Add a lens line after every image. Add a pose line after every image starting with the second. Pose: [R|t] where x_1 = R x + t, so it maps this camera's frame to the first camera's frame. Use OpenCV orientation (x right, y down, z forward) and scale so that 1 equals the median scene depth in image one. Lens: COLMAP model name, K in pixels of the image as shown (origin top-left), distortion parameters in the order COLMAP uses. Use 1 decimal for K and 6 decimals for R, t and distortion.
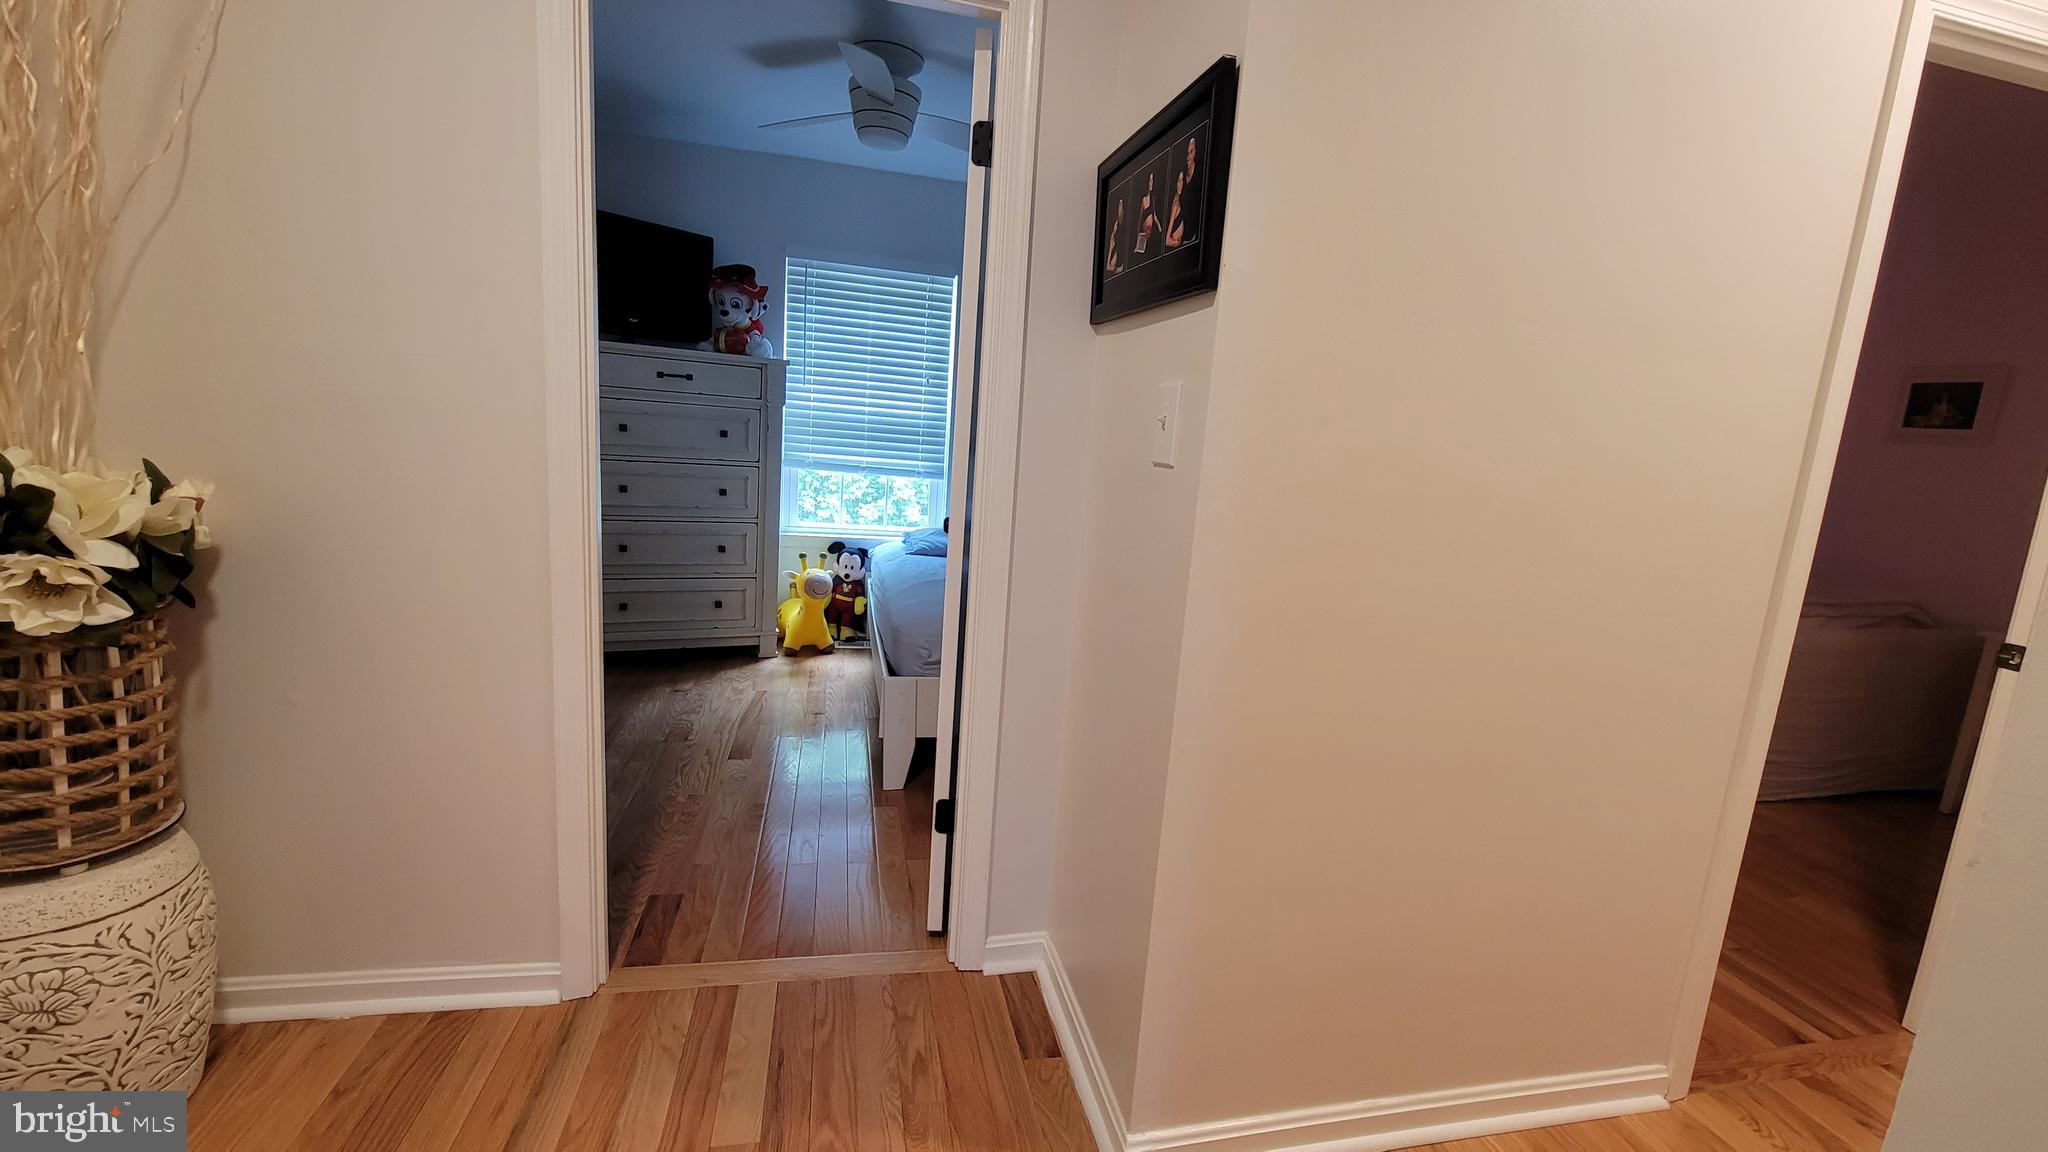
lens RADIAL K [[833.2, 0, 1028.9], [0, 833.2, 564.3], [0, 0, 1]] dist [0.008932, -0.004250]
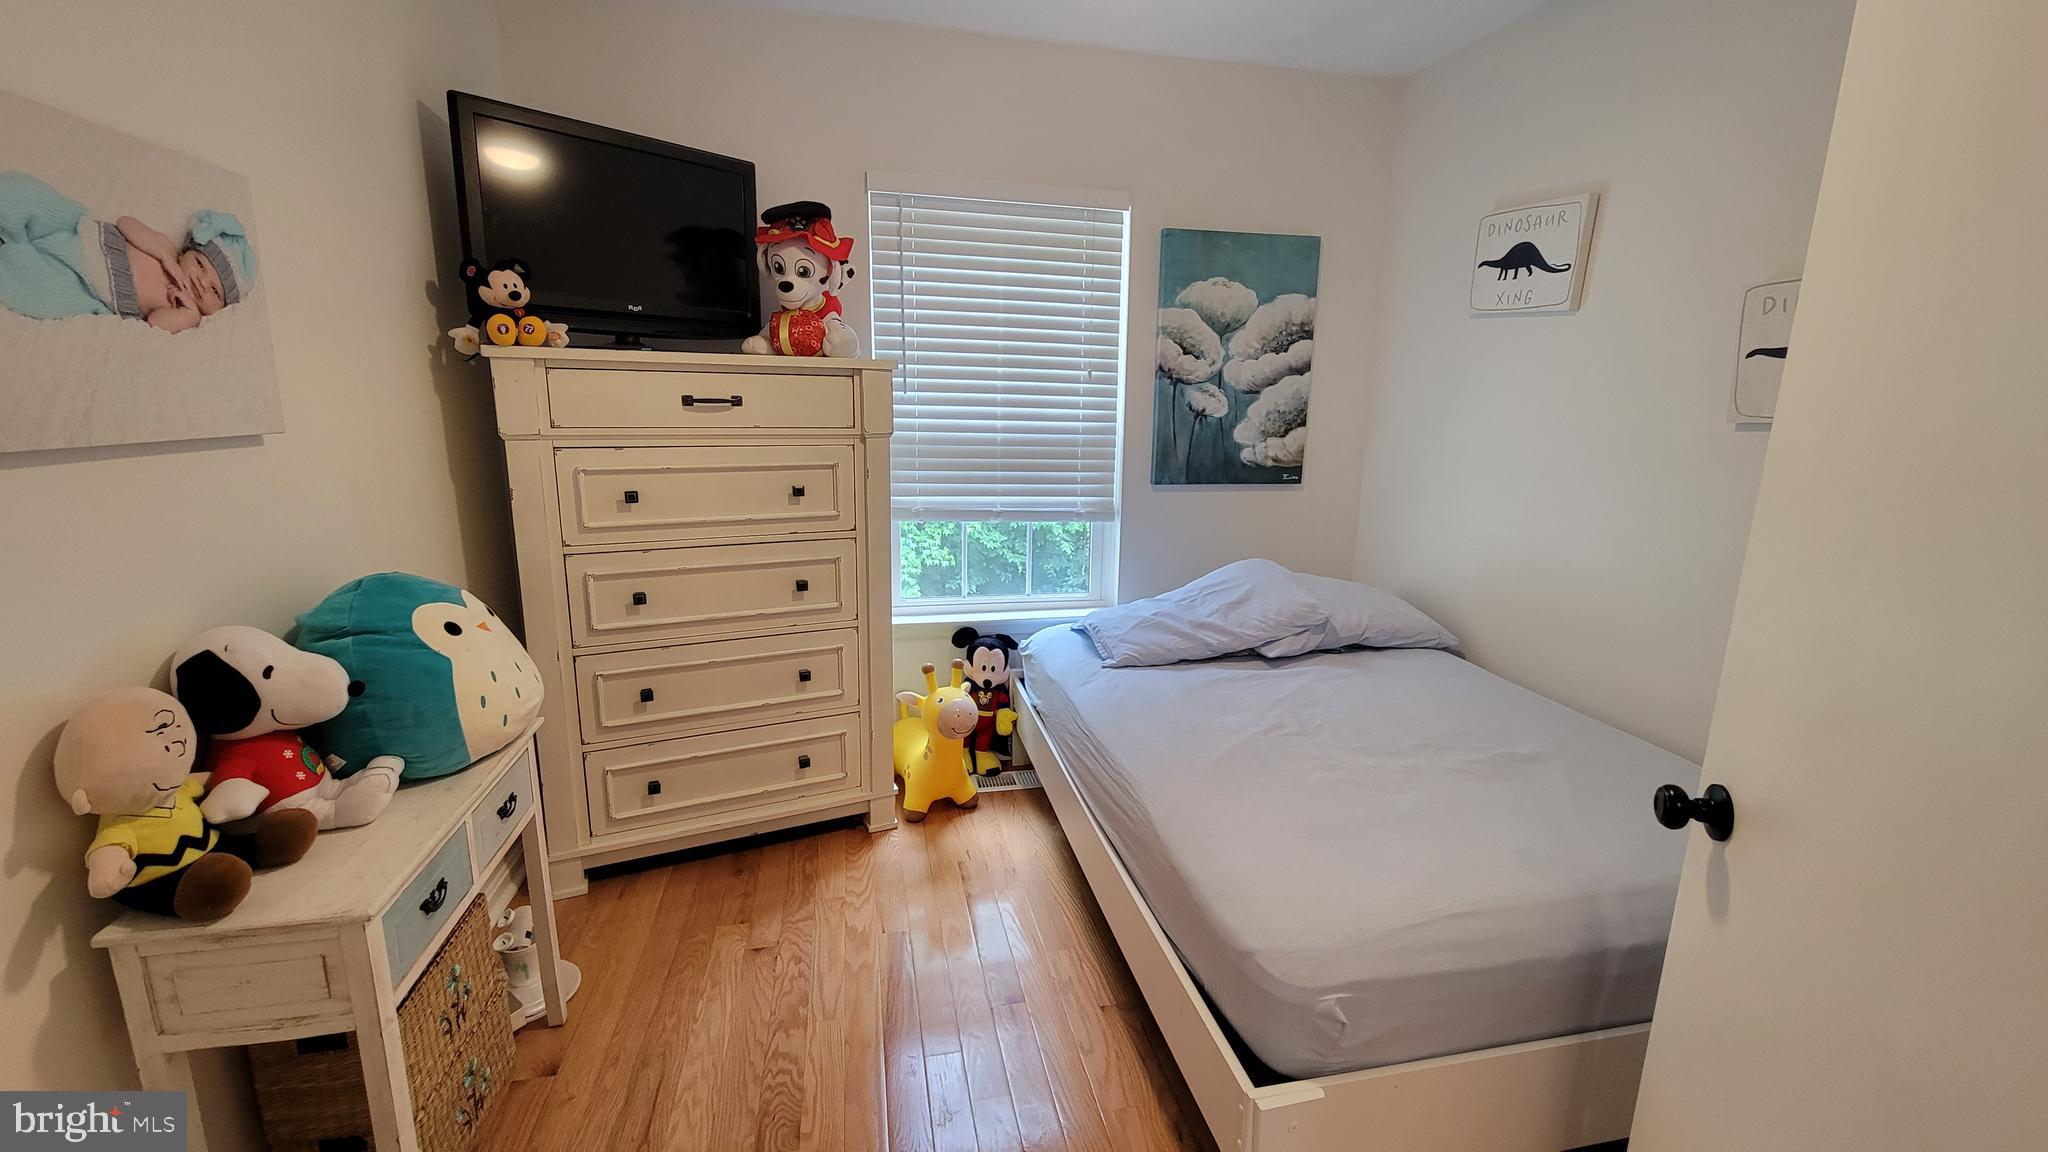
lens RADIAL K [[833.2, 0, 1028.9], [0, 833.2, 564.3], [0, 0, 1]] dist [0.008932, -0.004250]
pose [[0.998354, -0.053160, -0.021533, -0.177255], [0.054093, 0.997503, 0.045396, -0.113931], [0.019066, -0.046486, 0.998737, 0.375296]]
